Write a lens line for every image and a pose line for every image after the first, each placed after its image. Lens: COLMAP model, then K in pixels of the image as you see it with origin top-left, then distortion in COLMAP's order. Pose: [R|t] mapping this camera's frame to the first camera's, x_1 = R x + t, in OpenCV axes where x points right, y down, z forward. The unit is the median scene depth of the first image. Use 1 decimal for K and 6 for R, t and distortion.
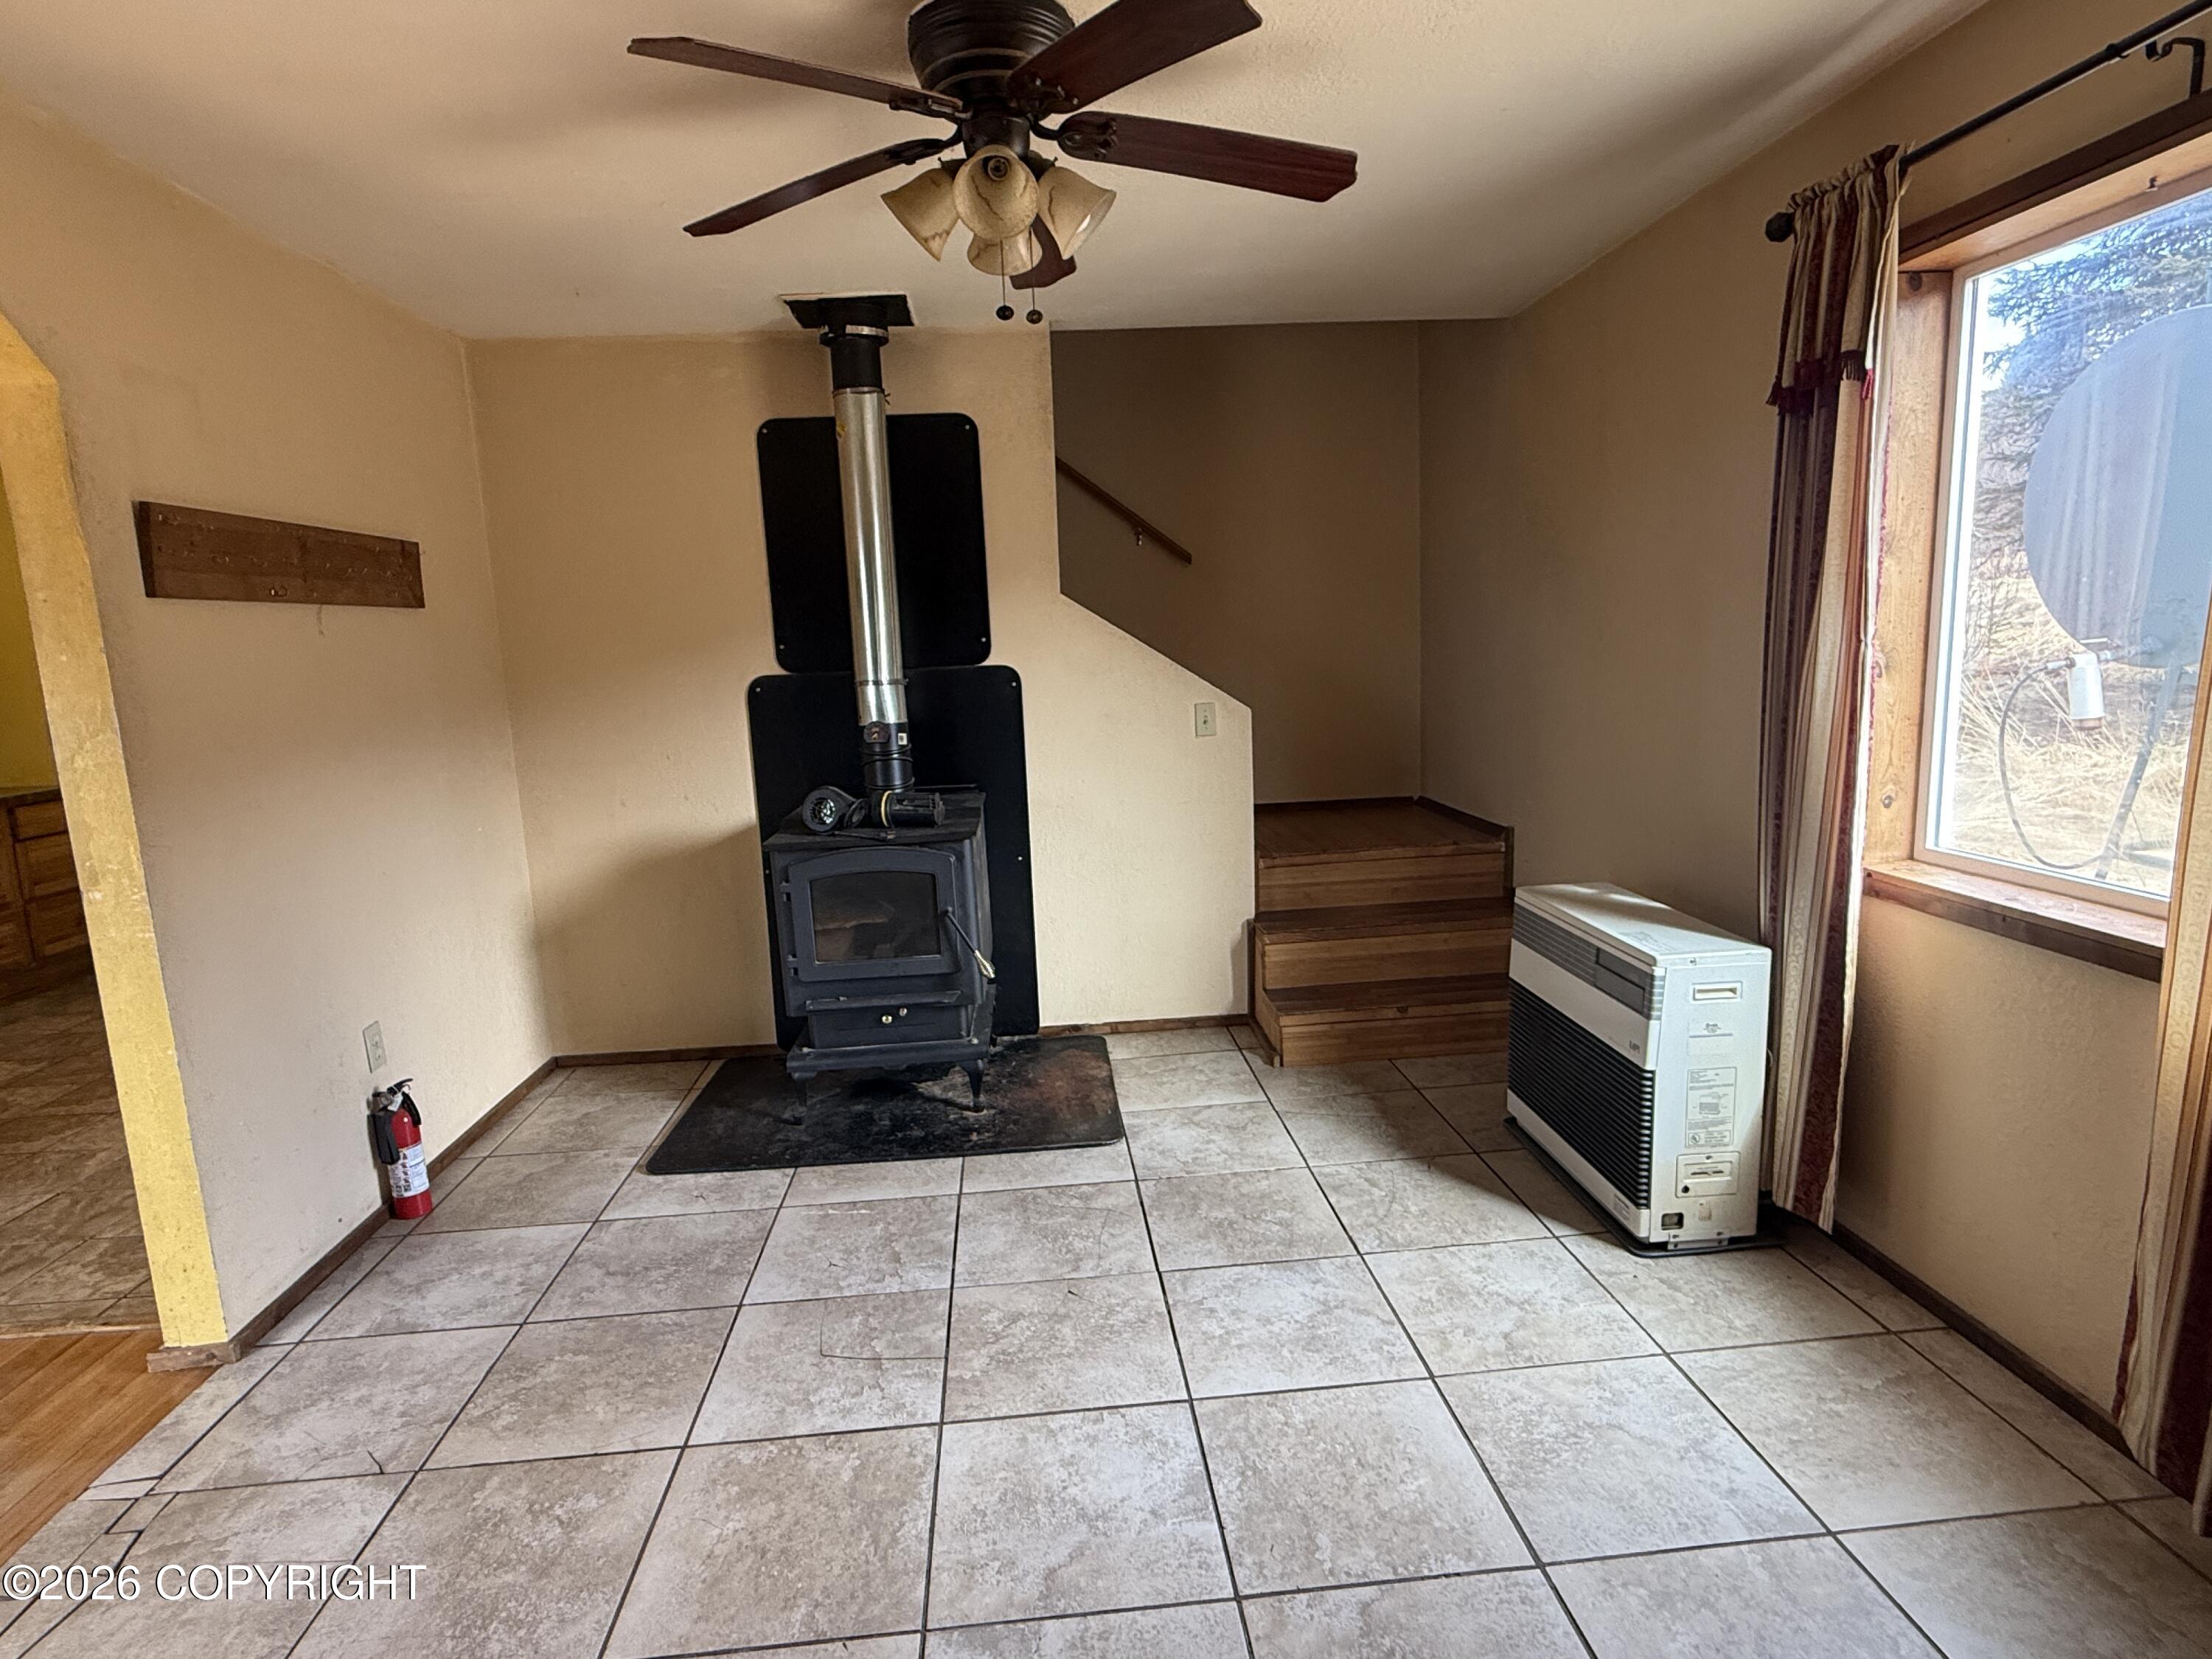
lens RADIAL K [[1174.1, 0, 1111.9], [0, 1174.1, 826.7], [0, 0, 1]] dist [0.002256, -0.002348]
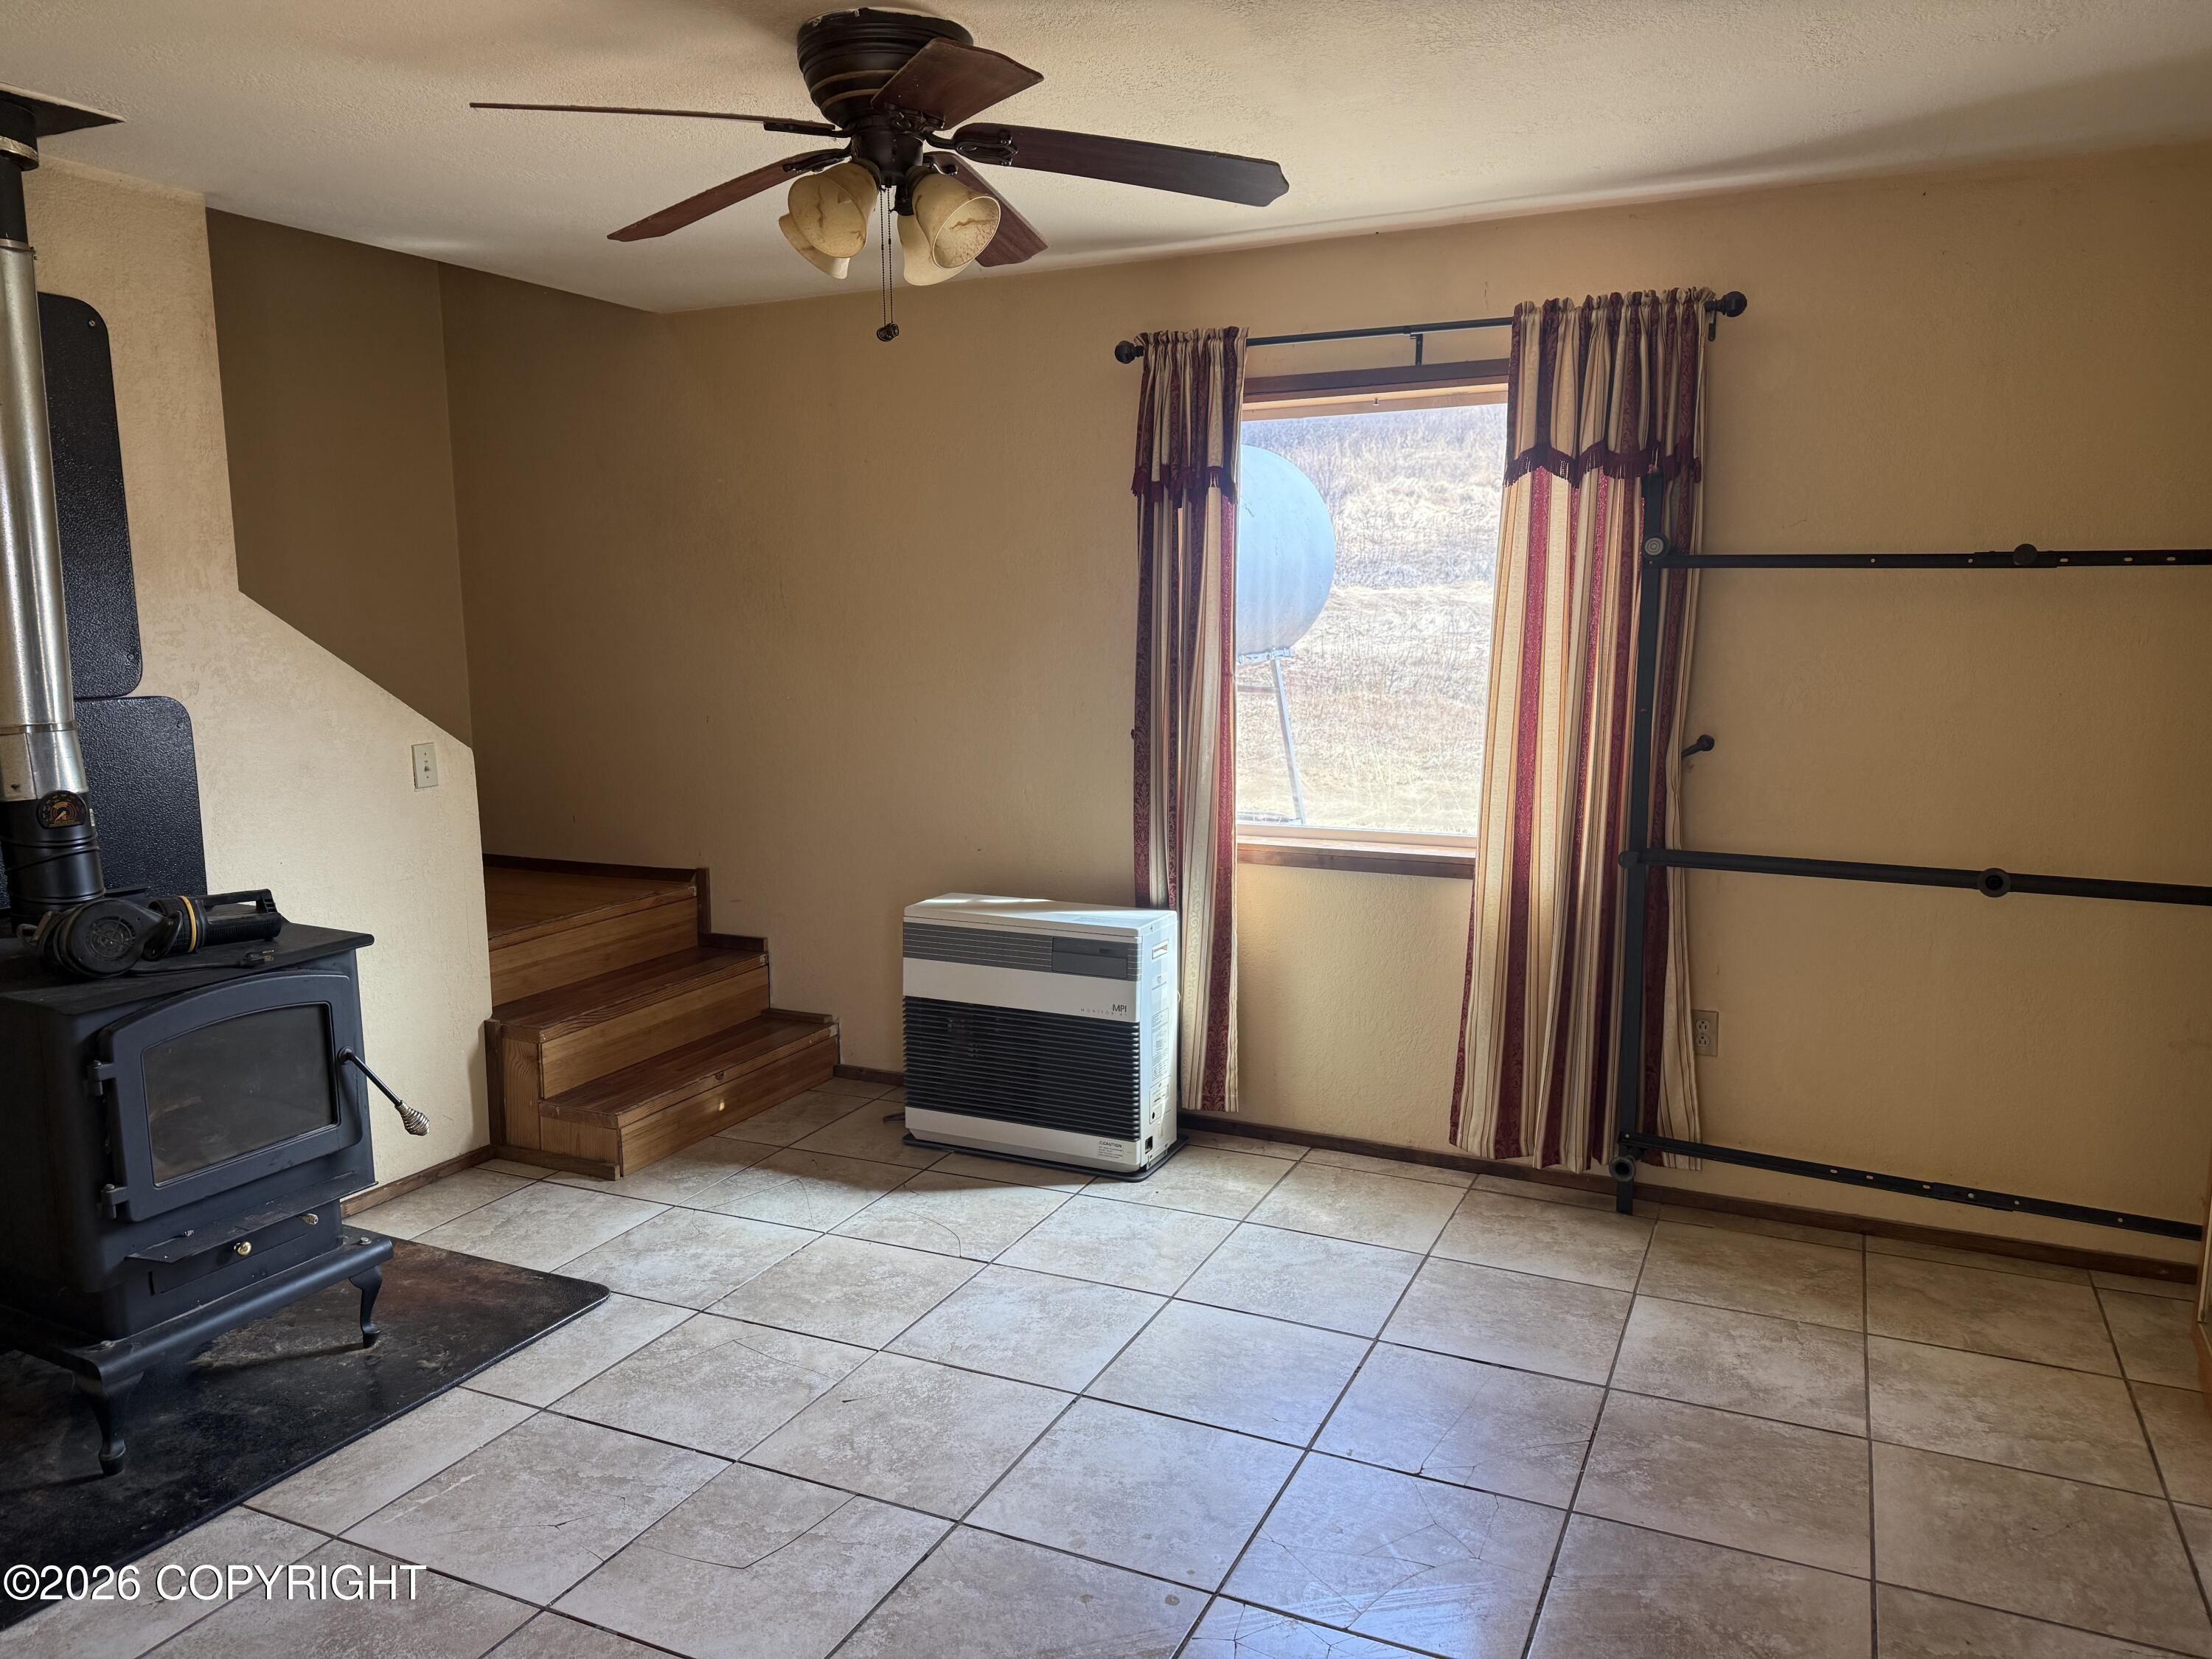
lens RADIAL K [[1528.9, 0, 1118.3], [0, 1528.9, 840.5], [0, 0, 1]] dist [-0.002178, -0.012507]
pose [[0.489600, -0.090366, 0.867252, -0.816596], [0.122885, 0.991839, 0.033975, -0.032689], [-0.863245, 0.089938, 0.496709, 0.194716]]
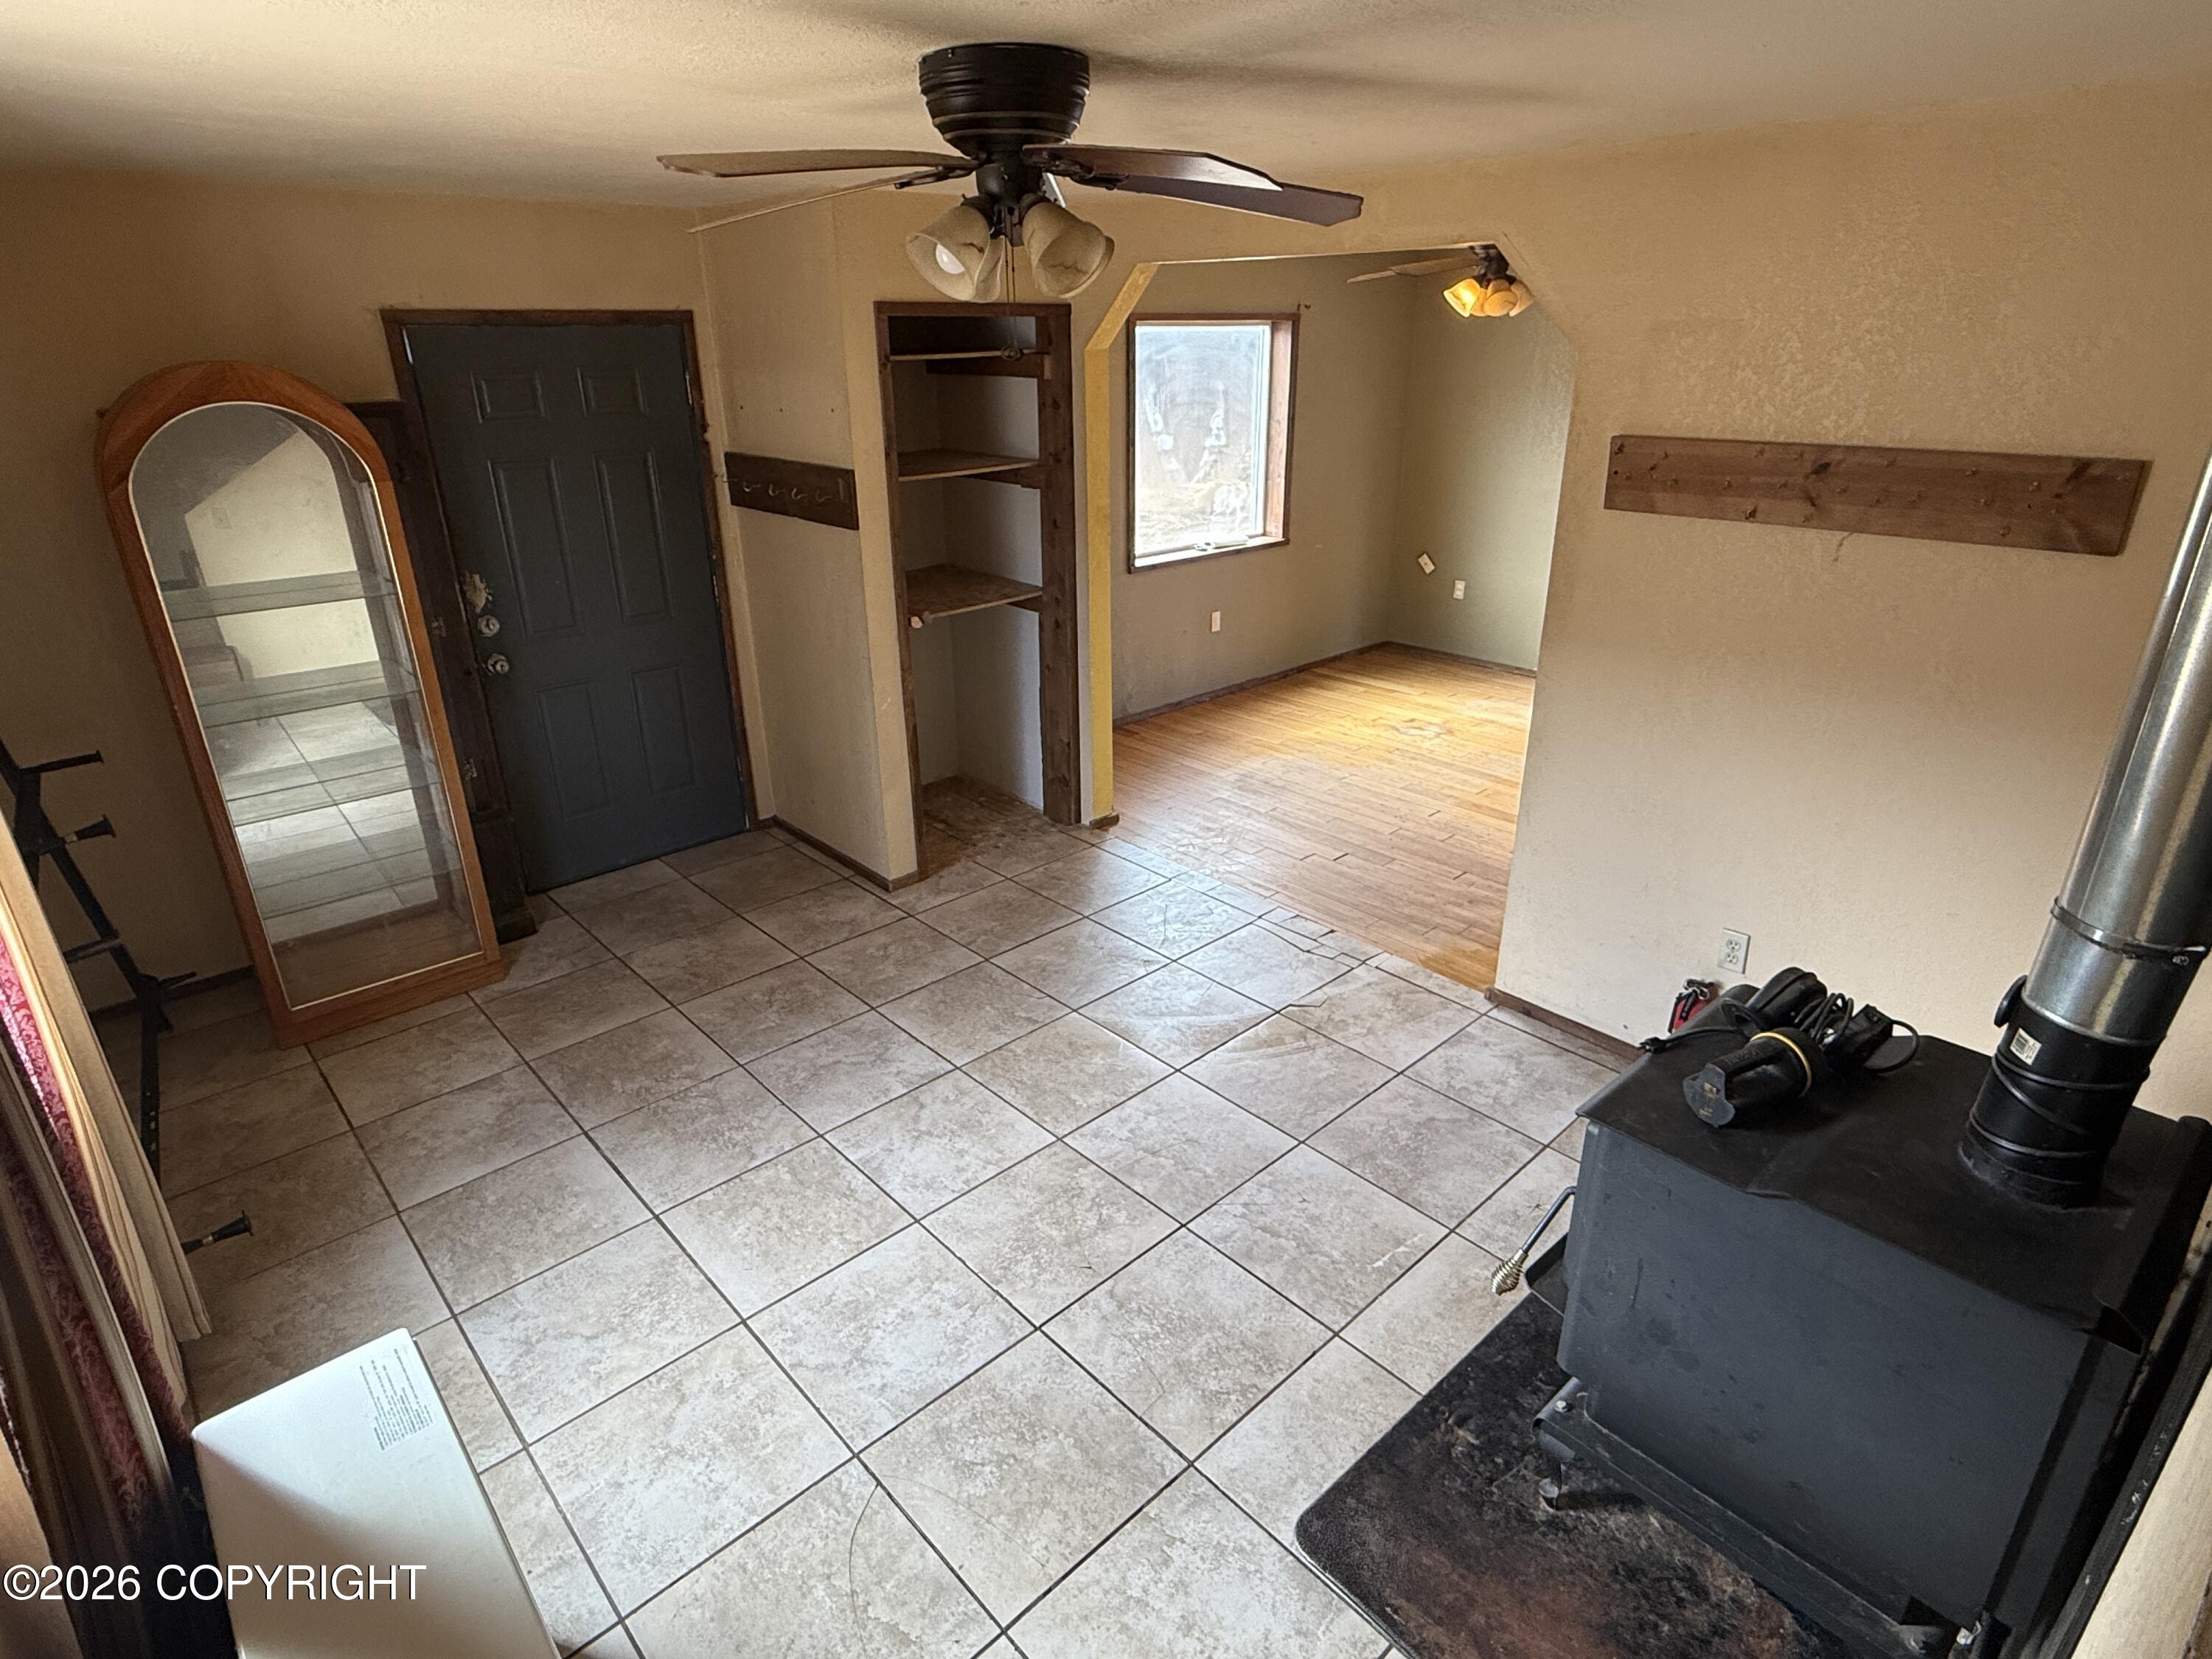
lens RADIAL K [[1174.1, 0, 1107.2], [0, 1174.1, 819.8], [0, 0, 1]] dist [0.002256, -0.002348]
pose [[-0.785224, 0.285069, -0.549691, 0.386413], [-0.057367, 0.850417, 0.522972, -0.466124], [0.616549, 0.442184, -0.651414, 1.393274]]
